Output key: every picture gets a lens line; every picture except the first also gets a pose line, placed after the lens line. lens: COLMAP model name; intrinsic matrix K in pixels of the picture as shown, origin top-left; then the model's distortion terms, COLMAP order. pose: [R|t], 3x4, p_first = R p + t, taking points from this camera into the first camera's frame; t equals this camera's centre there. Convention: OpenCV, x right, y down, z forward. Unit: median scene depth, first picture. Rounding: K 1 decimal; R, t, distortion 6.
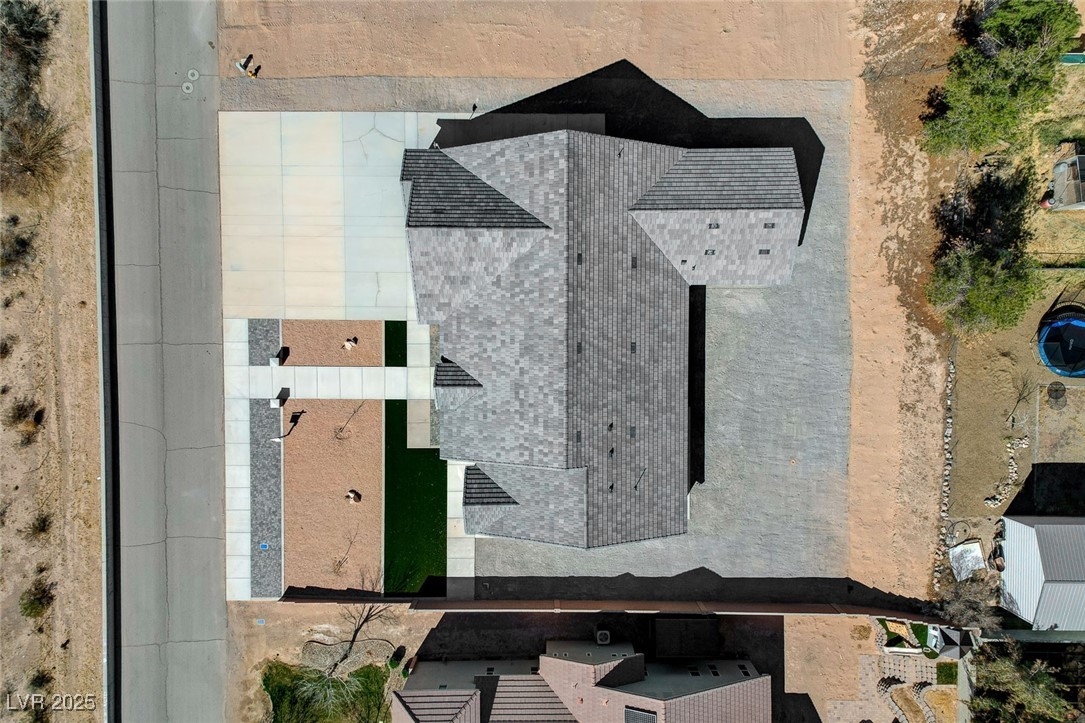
lens RADIAL K [[667.0, 0, 541.6], [0, 667.0, 365.4], [0, 0, 1]] dist [0.077744, -0.048899]
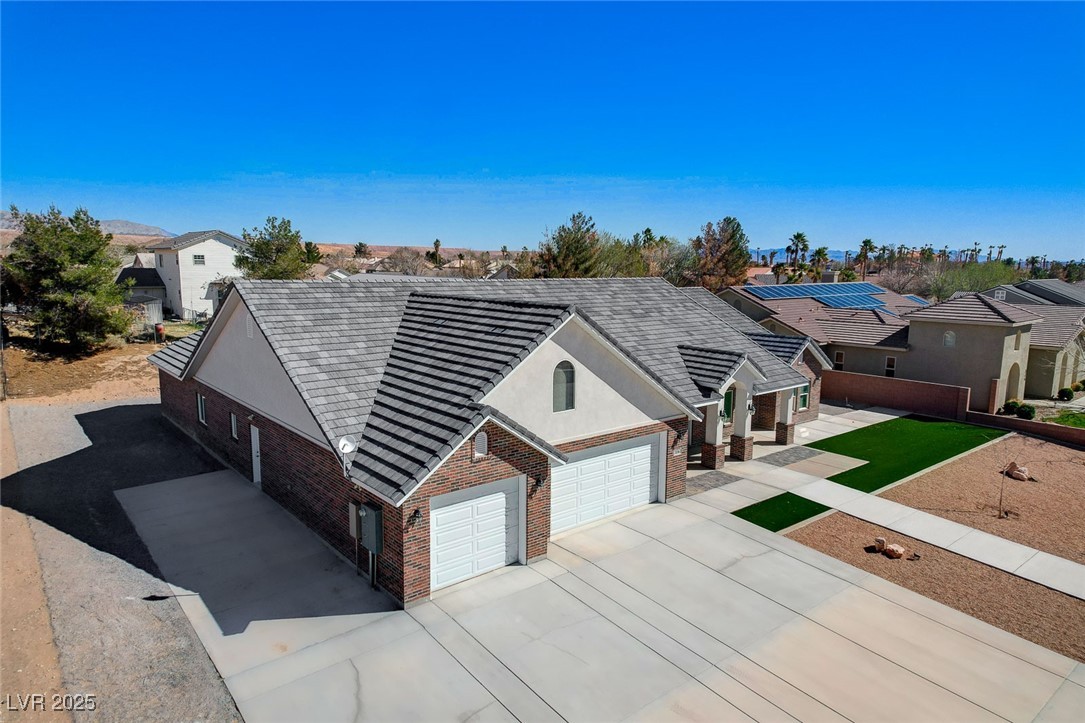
lens RADIAL K [[671.5, 0, 543.7], [0, 671.5, 364.9], [0, 0, 1]] dist [0.092939, -0.068459]
pose [[-0.636943, -0.122173, 0.761168, -0.470338], [0.770702, -0.123920, 0.625030, -0.445843], [0.017962, 0.984742, 0.173089, 0.857785]]
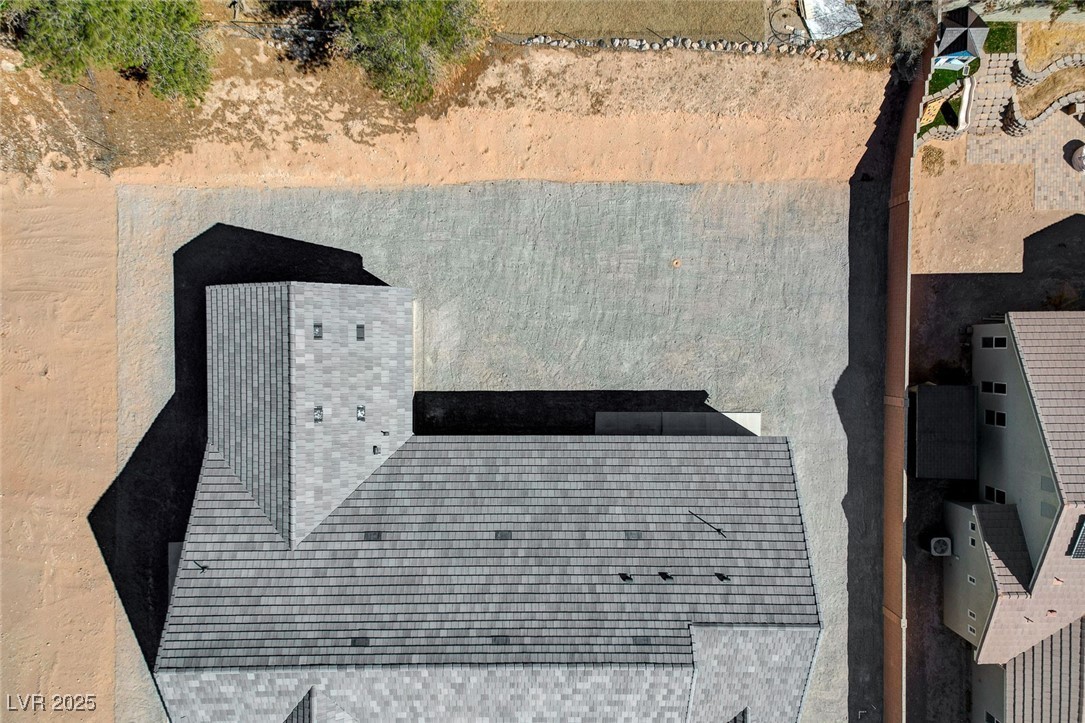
lens RADIAL K [[671.5, 0, 543.7], [0, 671.5, 364.9], [0, 0, 1]] dist [0.092939, -0.068459]
pose [[0.000937, -0.999750, -0.022325, 0.299019], [0.999694, 0.001488, -0.024685, 0.026597], [0.024712, -0.022295, 0.999446, 0.324415]]
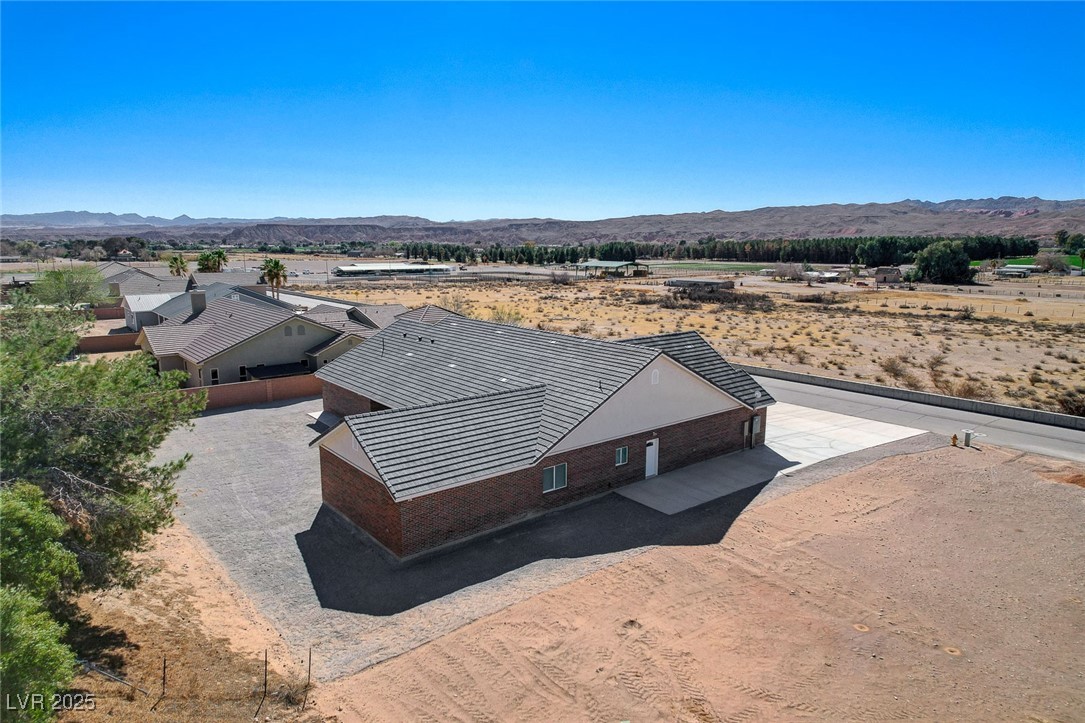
lens RADIAL K [[671.5, 0, 543.7], [0, 671.5, 364.9], [0, 0, 1]] dist [0.092939, -0.068459]
pose [[-0.774512, 0.111546, -0.622647, 0.599808], [-0.632069, -0.175233, 0.754839, -0.788592], [-0.024909, 0.978188, 0.206225, 0.745208]]
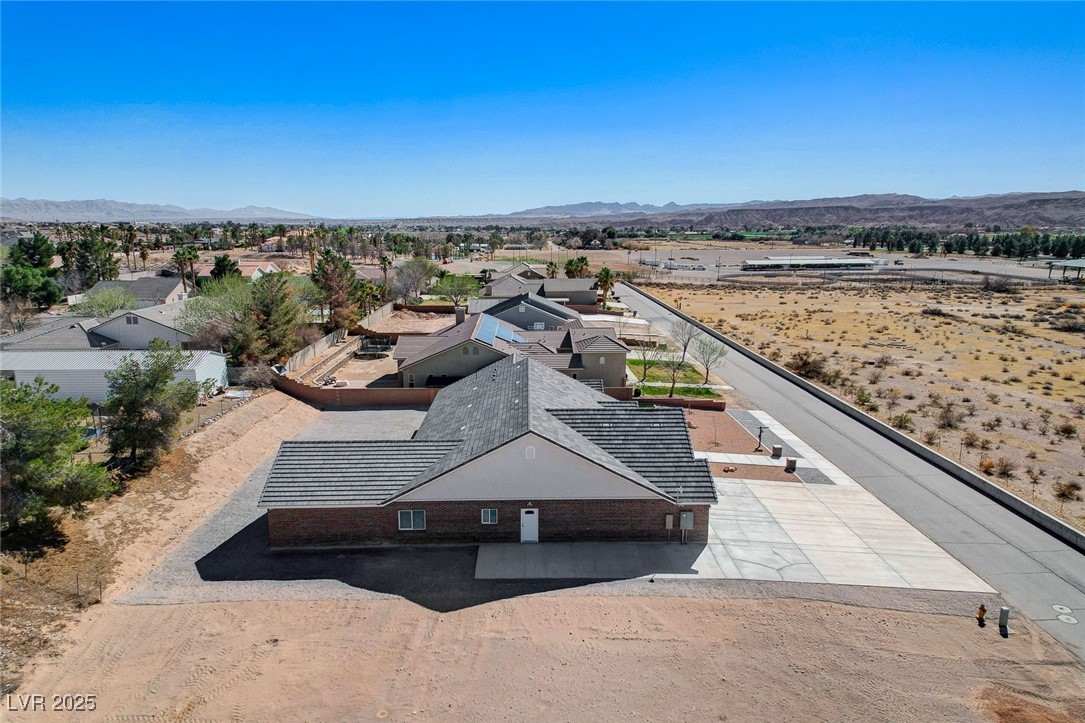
lens RADIAL K [[671.5, 0, 543.7], [0, 671.5, 364.9], [0, 0, 1]] dist [0.092939, -0.068459]
pose [[-0.999632, 0.003930, -0.026835, 0.038704], [-0.026995, -0.239671, 0.970479, -1.072062], [-0.002618, 0.970846, 0.239689, 0.609880]]
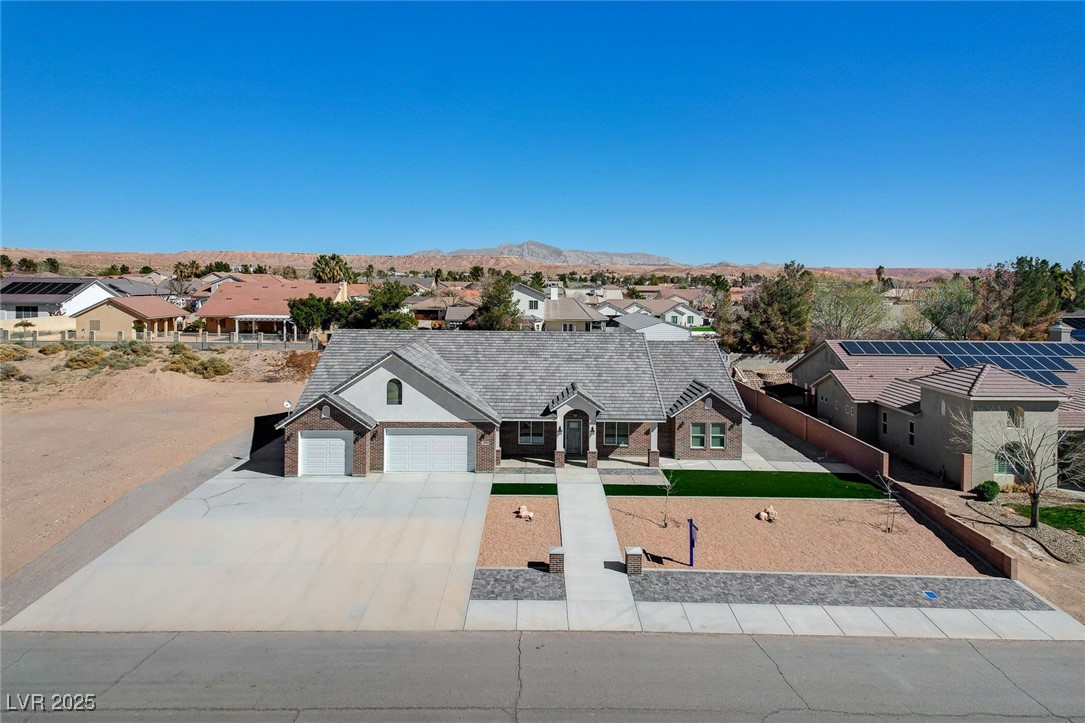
lens RADIAL K [[689.7, 0, 543.1], [0, 689.7, 307.4], [0, 0, 1]] dist [0.085219, -0.057547]
pose [[-0.013354, -0.036928, 0.999229, -0.978512], [0.999609, -0.025025, 0.012434, -0.018248], [0.024547, 0.999005, 0.037248, 0.816600]]
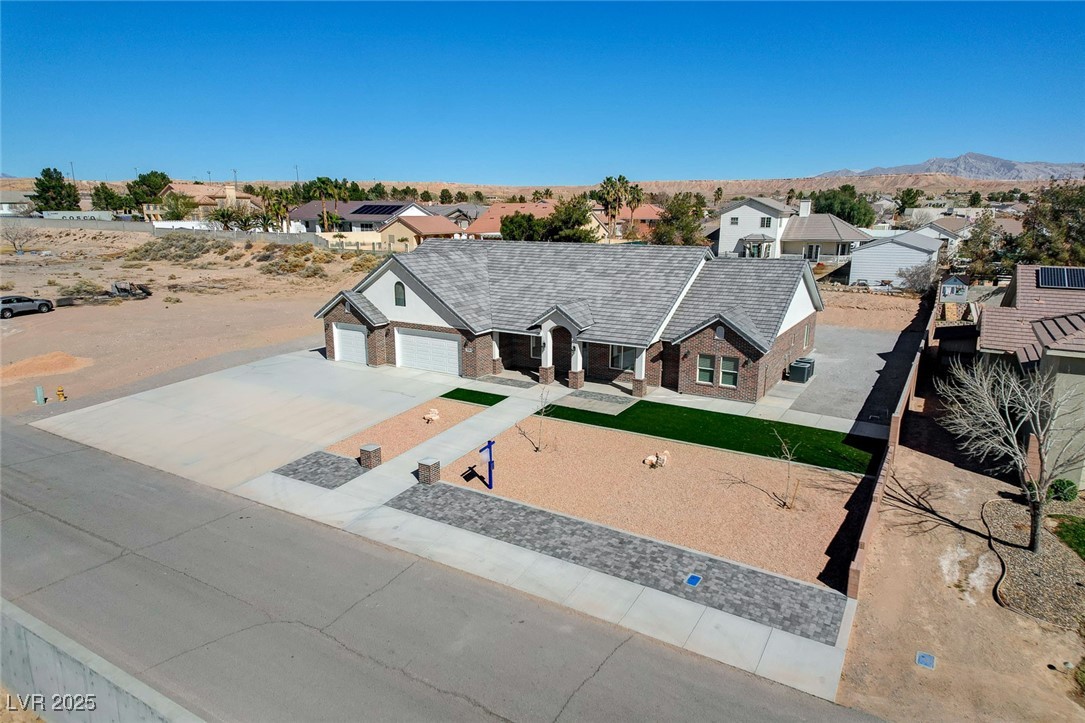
lens RADIAL K [[671.5, 0, 543.7], [0, 671.5, 364.9], [0, 0, 1]] dist [0.092939, -0.068459]
pose [[0.514132, -0.194857, 0.835284, -0.799428], [0.857228, 0.084069, -0.508027, 0.404934], [0.028771, 0.977222, 0.210260, 0.855140]]
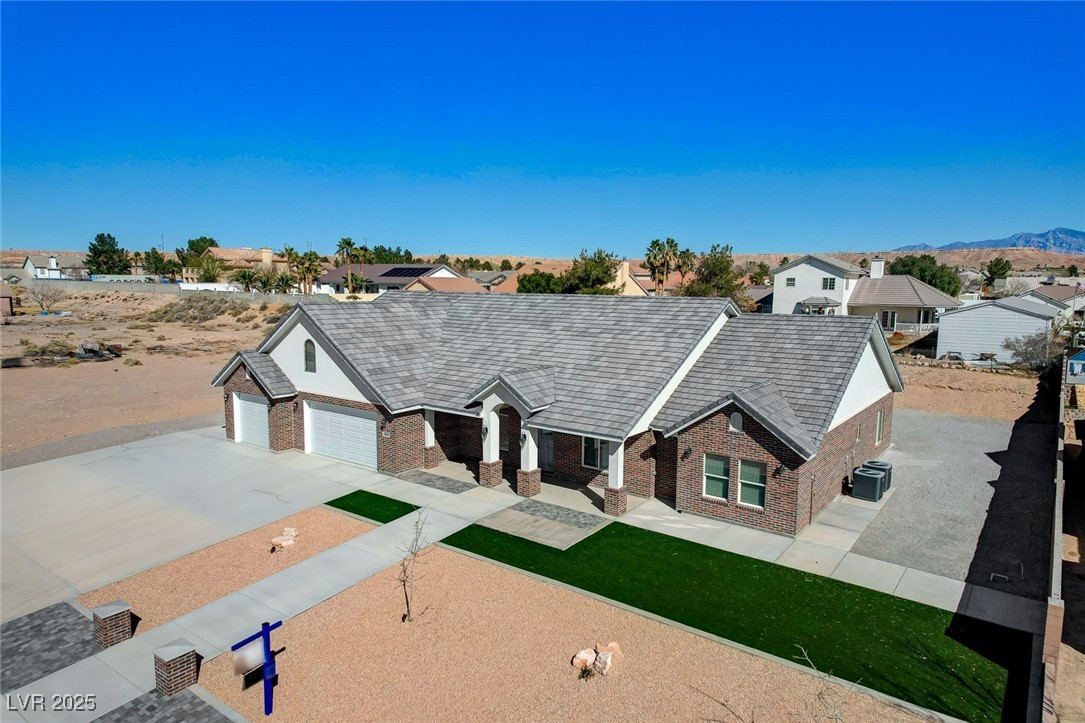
lens RADIAL K [[671.5, 0, 543.7], [0, 671.5, 364.9], [0, 0, 1]] dist [0.092939, -0.068459]
pose [[0.594995, -0.097296, 0.797819, -0.546663], [0.803468, 0.046682, -0.593515, 0.366541], [0.020503, 0.994160, 0.105950, 0.886423]]
